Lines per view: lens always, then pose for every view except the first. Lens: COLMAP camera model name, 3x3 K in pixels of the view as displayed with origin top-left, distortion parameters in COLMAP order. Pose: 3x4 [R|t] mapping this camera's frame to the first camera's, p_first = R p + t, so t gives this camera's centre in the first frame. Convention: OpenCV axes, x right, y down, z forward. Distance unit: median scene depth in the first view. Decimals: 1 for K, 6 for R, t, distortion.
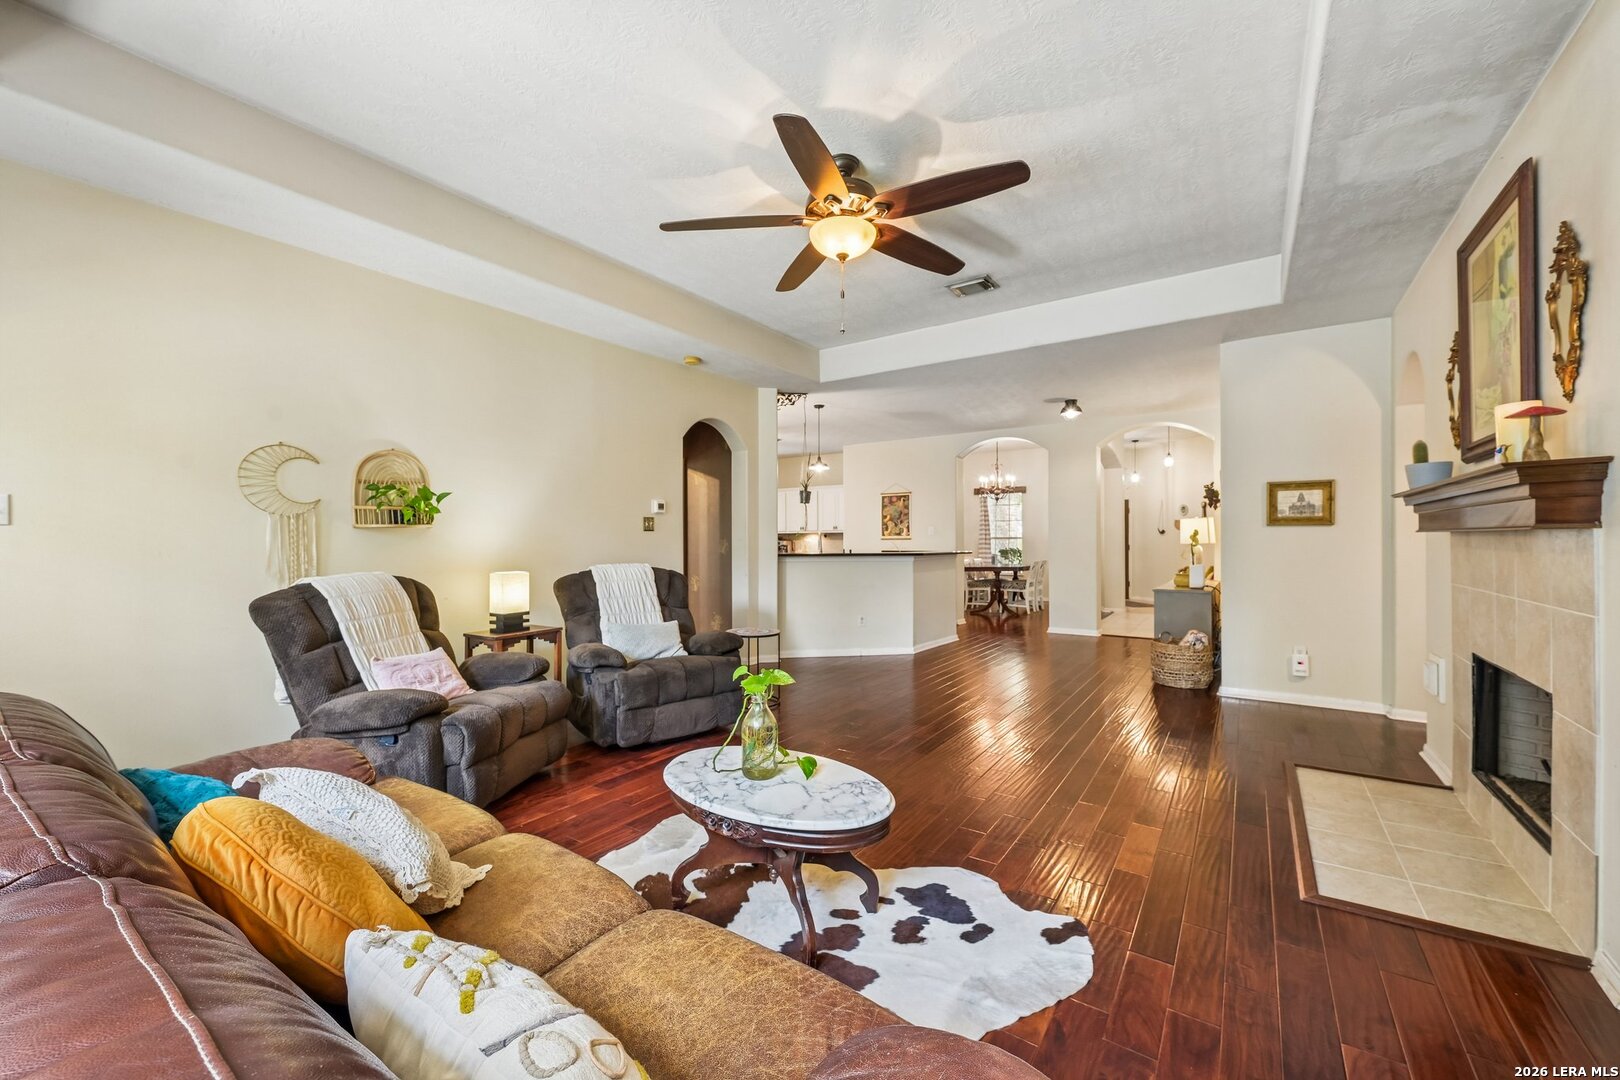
lens RADIAL K [[640.8, 0, 812.1], [0, 640.8, 539.4], [0, 0, 1]] dist [-0.001416, 0.000376]
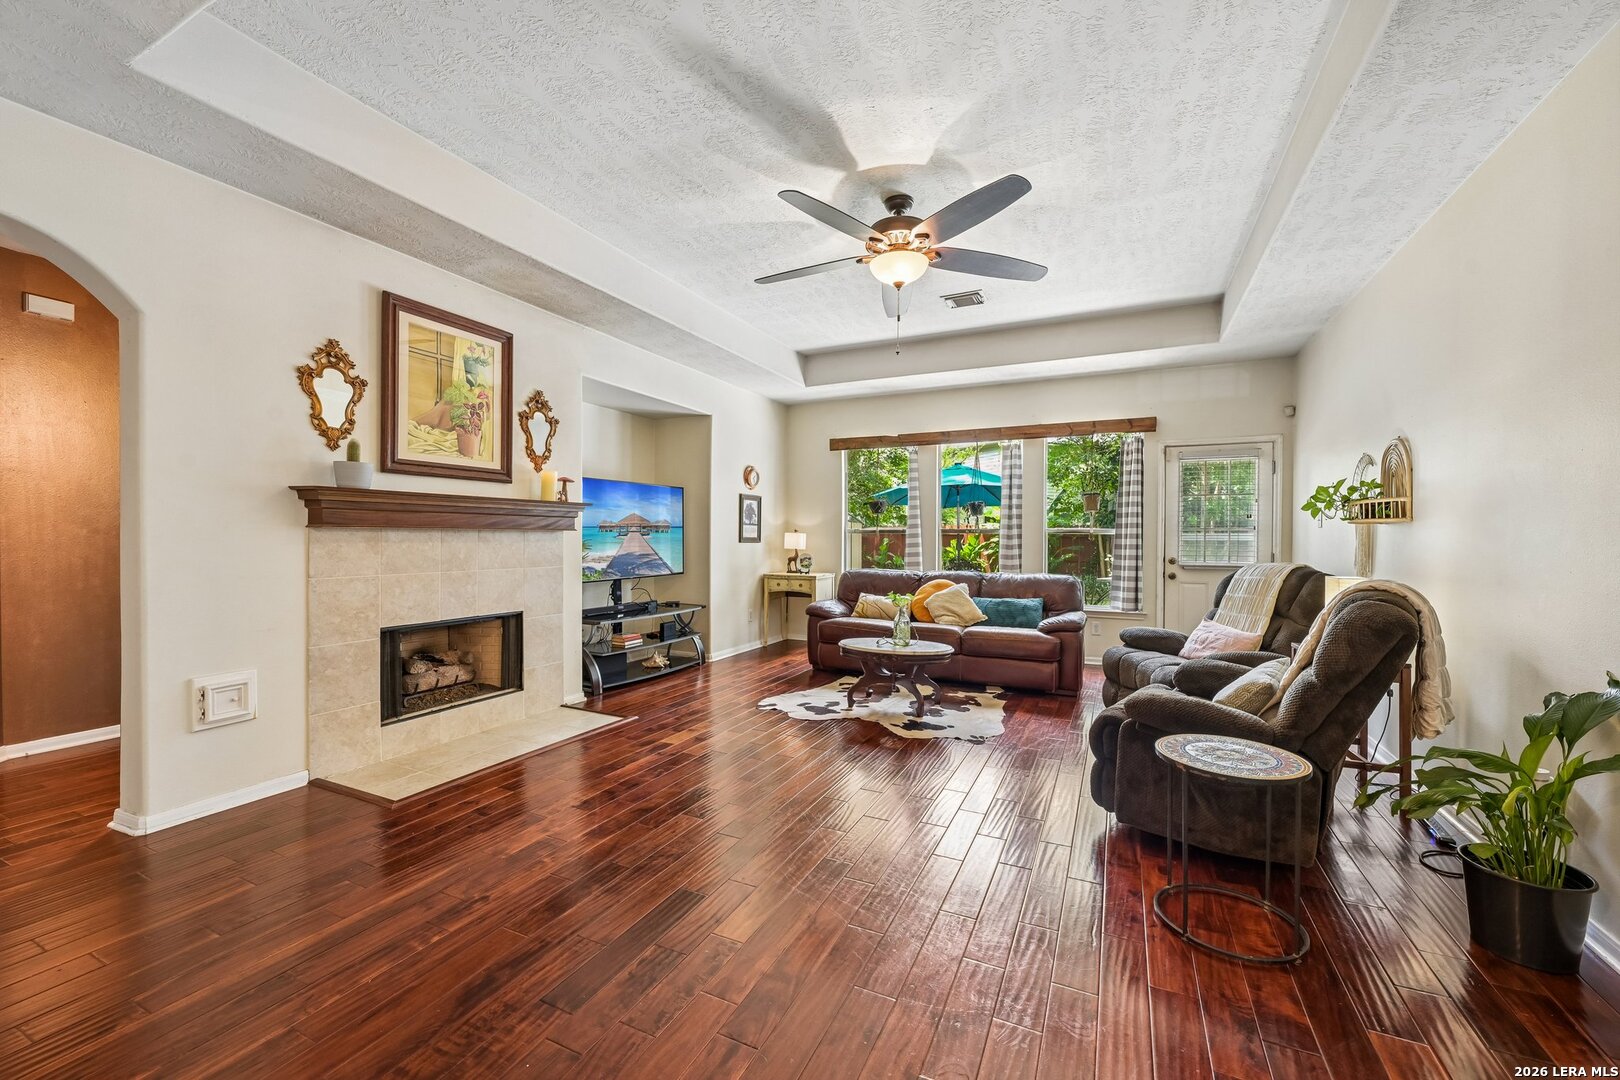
lens RADIAL K [[640.8, 0, 811.9], [0, 640.8, 542.0], [0, 0, 1]] dist [-0.001416, 0.000376]
pose [[-0.988526, 0.001127, -0.151047, 0.248935], [-0.000411, 0.999948, 0.010149, 0.000216], [0.151051, 0.010094, -0.988475, 1.413920]]
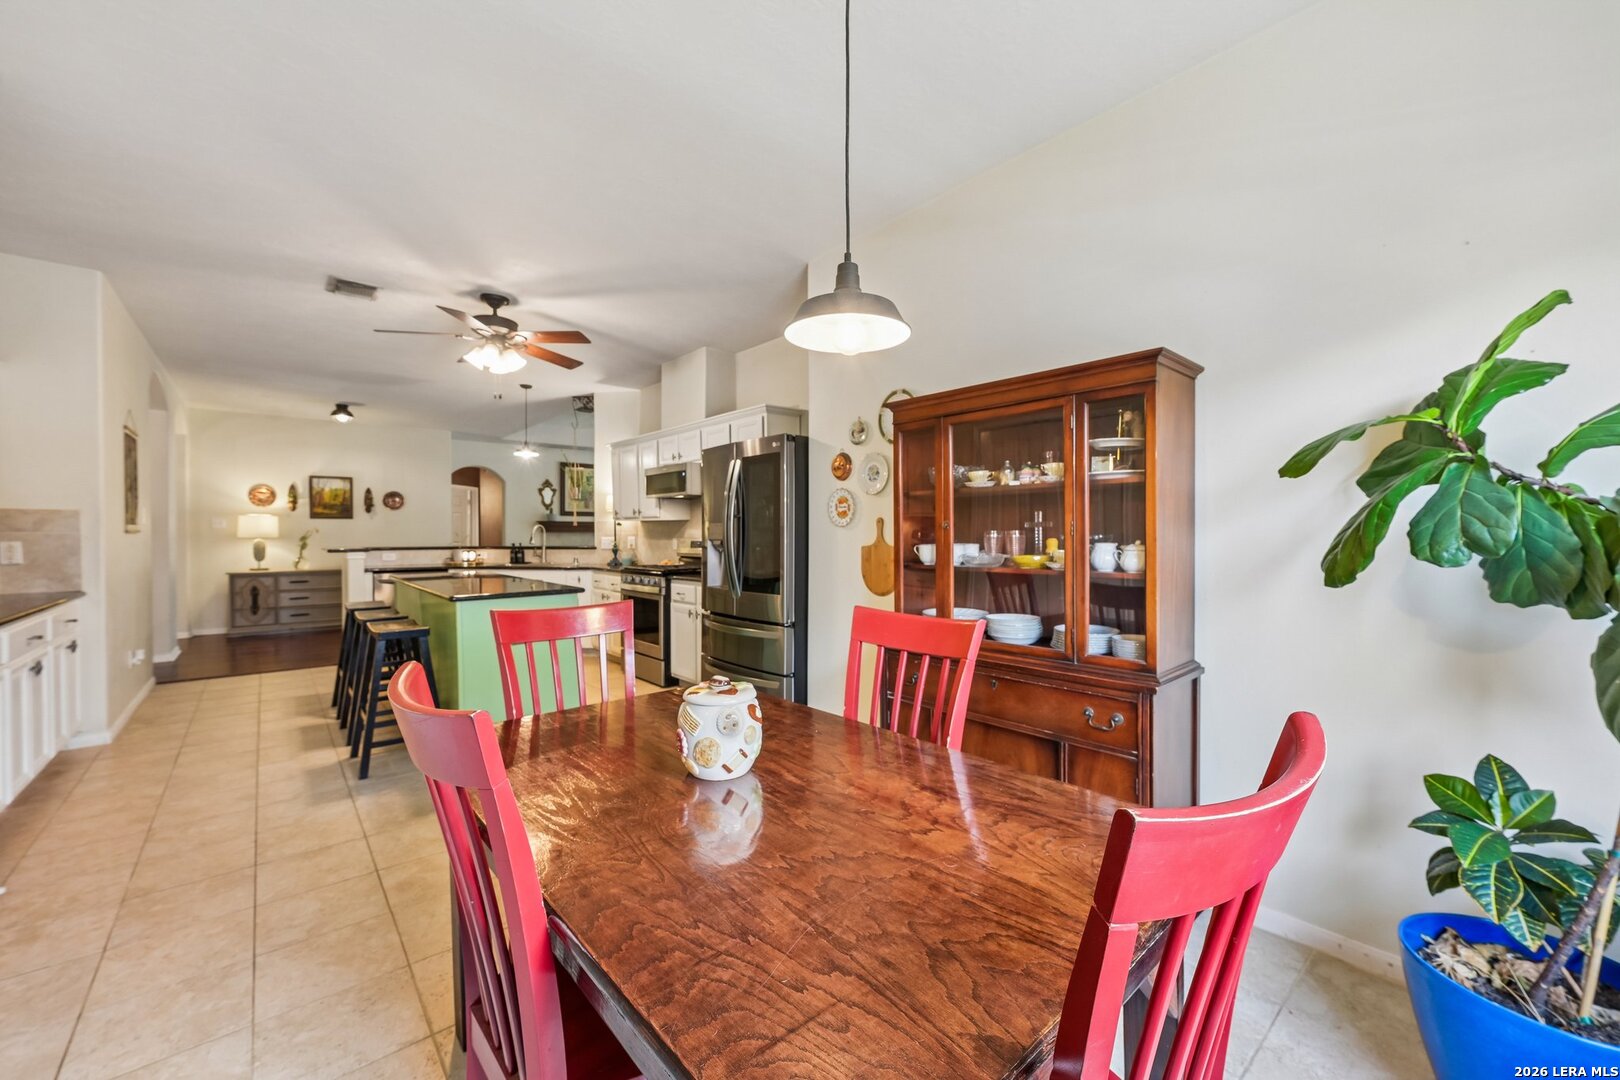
lens RADIAL K [[640.8, 0, 813.1], [0, 640.8, 542.7], [0, 0, 1]] dist [-0.001416, 0.000376]
pose [[-0.966133, -0.000272, 0.258046, -0.962949], [0.002777, 0.999931, 0.011450, 0.007732], [-0.258031, 0.011778, -0.966065, 2.764259]]
